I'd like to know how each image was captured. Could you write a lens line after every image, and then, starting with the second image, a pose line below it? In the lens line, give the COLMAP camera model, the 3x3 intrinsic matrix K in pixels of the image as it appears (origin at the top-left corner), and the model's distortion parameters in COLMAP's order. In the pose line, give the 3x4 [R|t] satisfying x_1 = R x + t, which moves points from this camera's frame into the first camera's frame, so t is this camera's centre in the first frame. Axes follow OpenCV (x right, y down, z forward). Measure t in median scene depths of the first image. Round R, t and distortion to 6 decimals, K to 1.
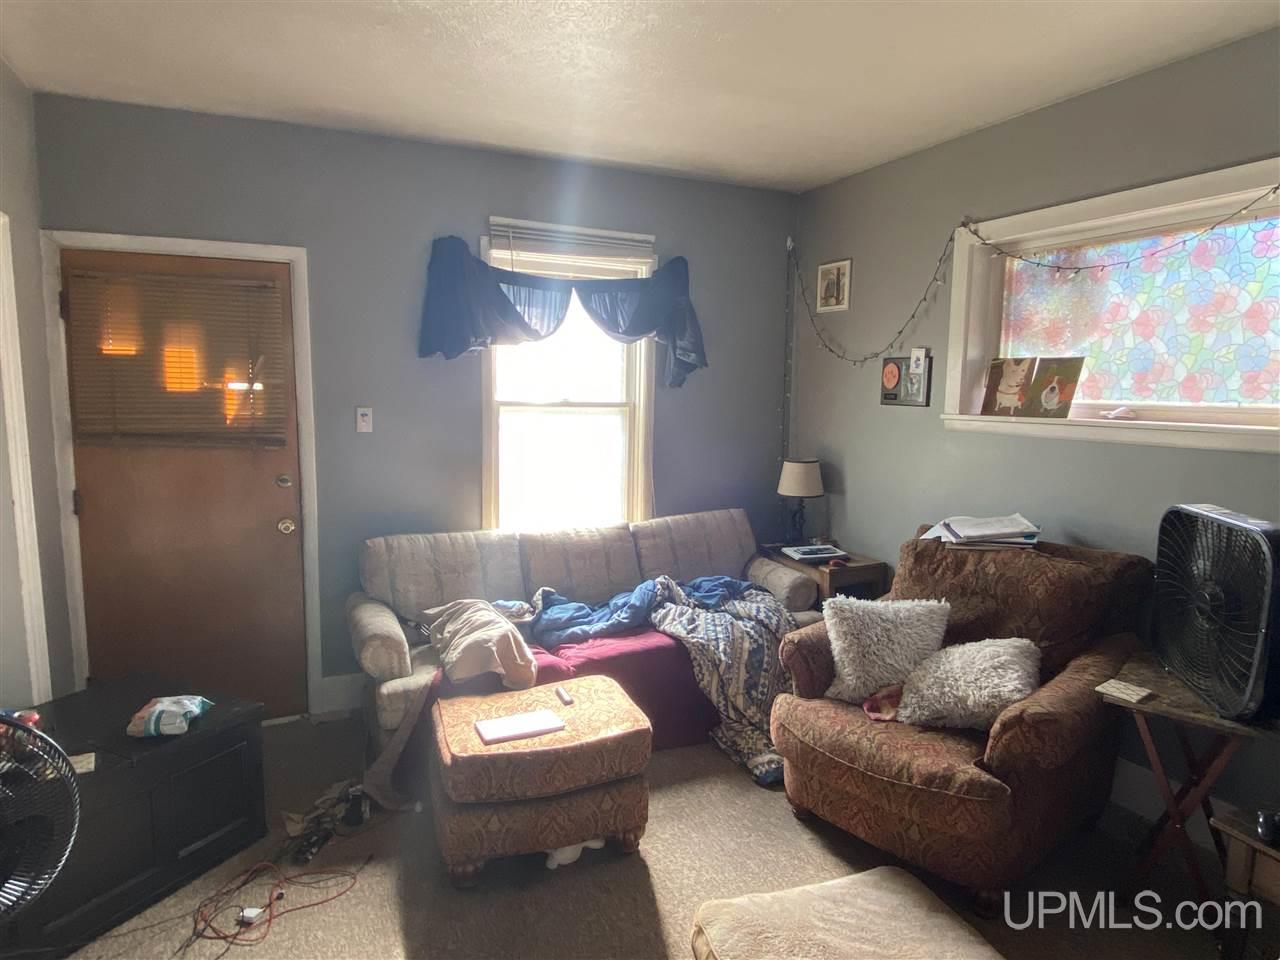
lens RADIAL K [[764.4, 0, 637.1], [0, 764.4, 477.0], [0, 0, 1]] dist [0.088742, -0.102856]
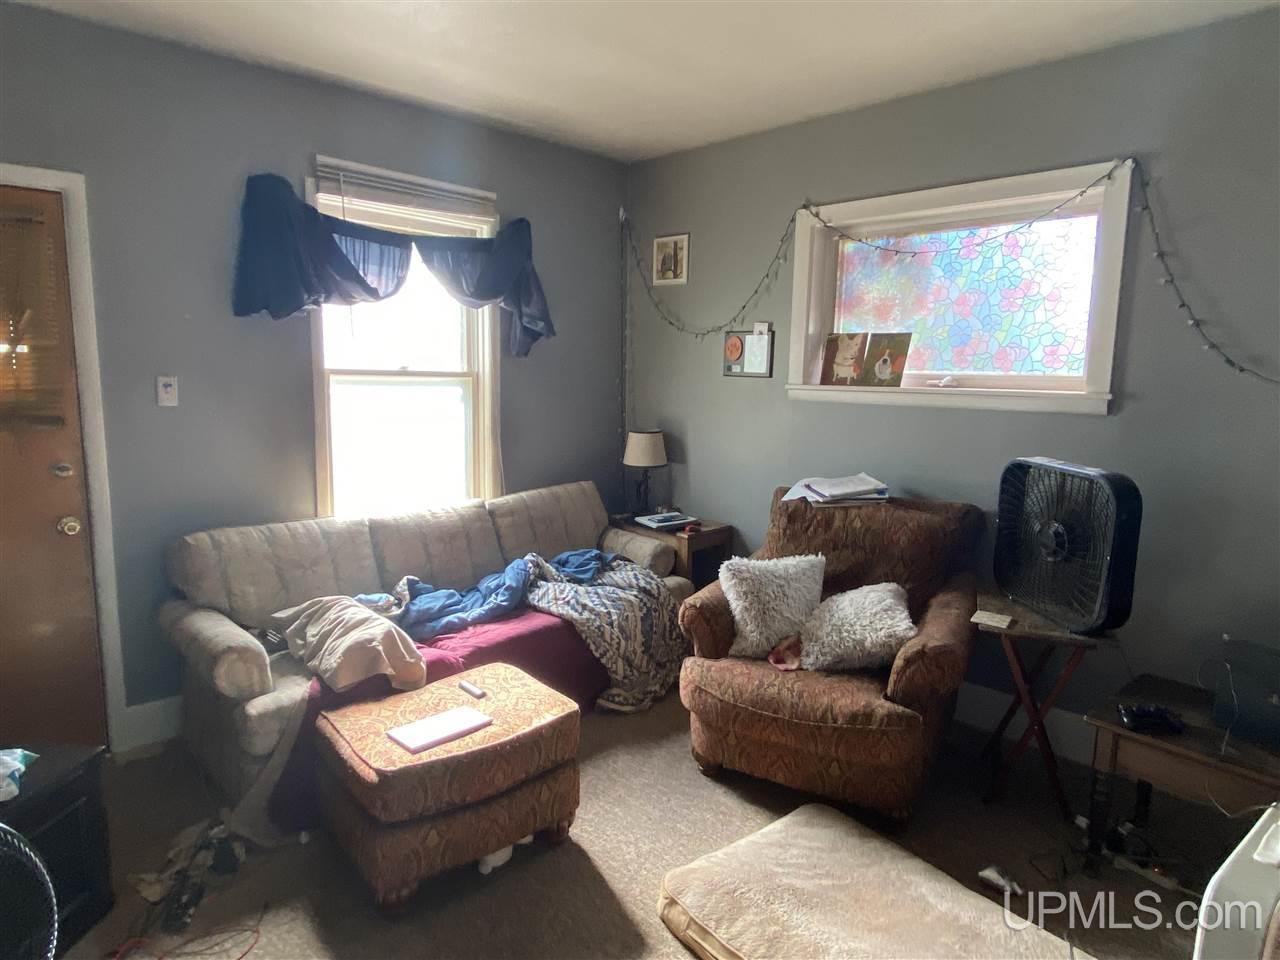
lens RADIAL K [[764.4, 0, 637.1], [0, 764.4, 477.0], [0, 0, 1]] dist [0.088742, -0.102856]
pose [[0.943396, -0.041125, 0.329109, -0.176397], [0.030861, 0.998862, 0.036352, 0.002621], [-0.330230, -0.024138, 0.943592, 0.060486]]
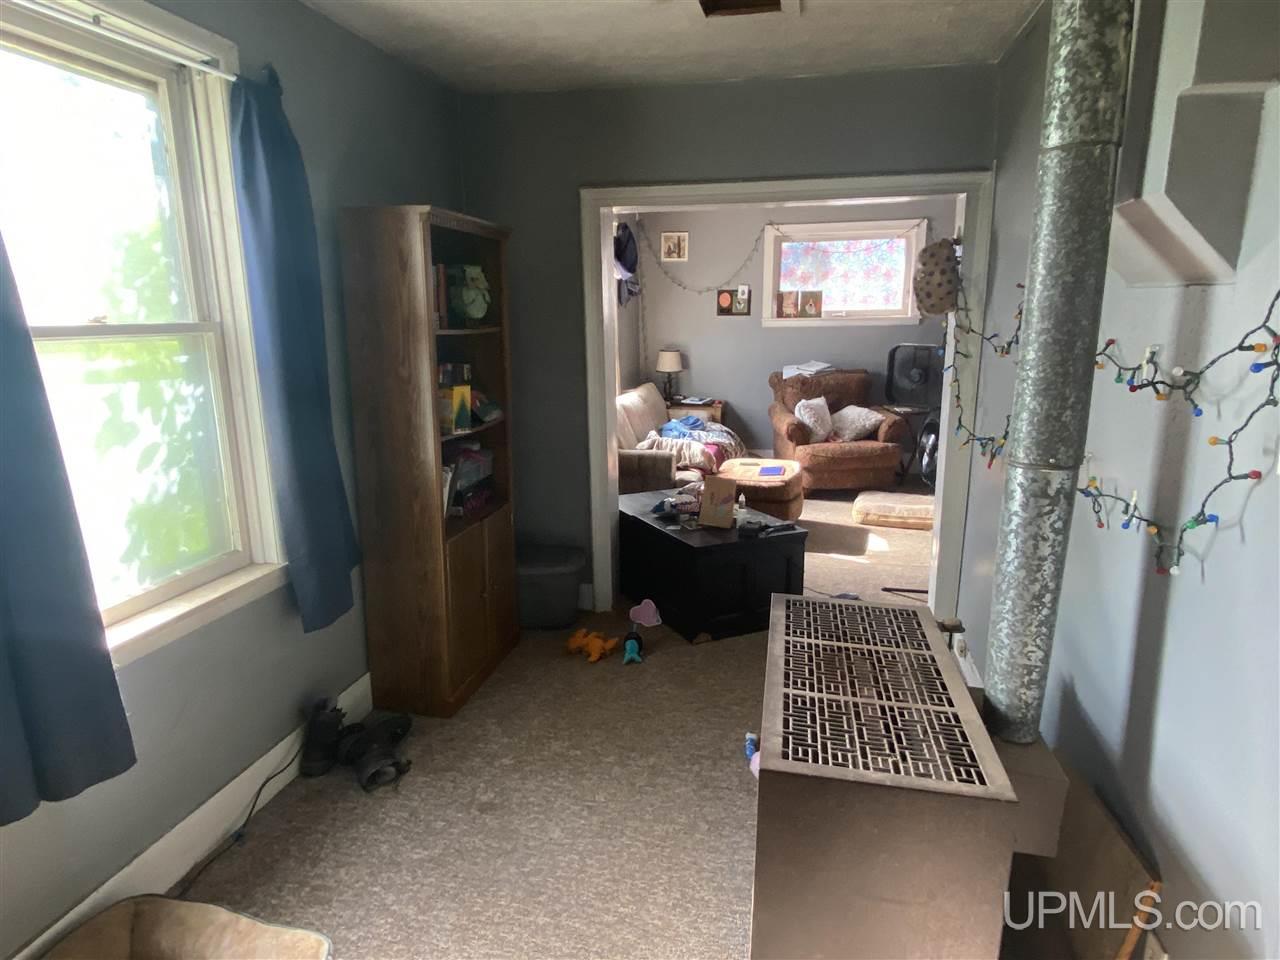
lens RADIAL K [[764.4, 0, 637.1], [0, 764.4, 477.0], [0, 0, 1]] dist [0.088742, -0.102856]
pose [[0.617335, -0.185362, 0.764551, -1.578295], [0.108918, 0.982624, 0.150287, -0.012509], [-0.779124, -0.009504, 0.626798, -0.018695]]
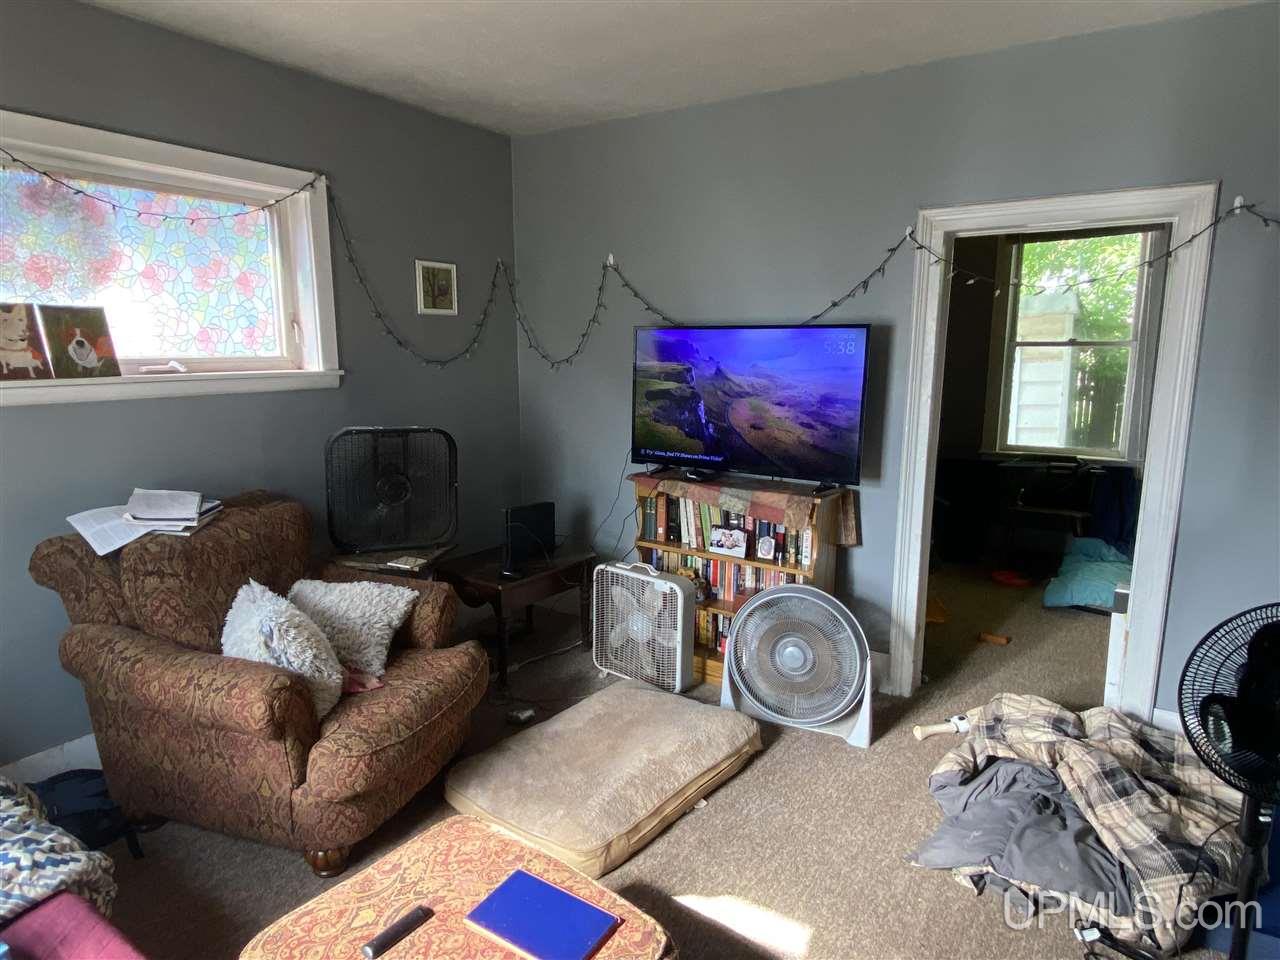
lens RADIAL K [[774.5, 0, 630.7], [0, 774.5, 481.5], [0, 0, 1]] dist [0.002995, 0.000867]
pose [[-0.525748, -0.159719, 0.835511, -0.508673], [0.093722, 0.965358, 0.243515, -0.116620], [-0.845462, 0.206333, -0.492566, 0.933236]]
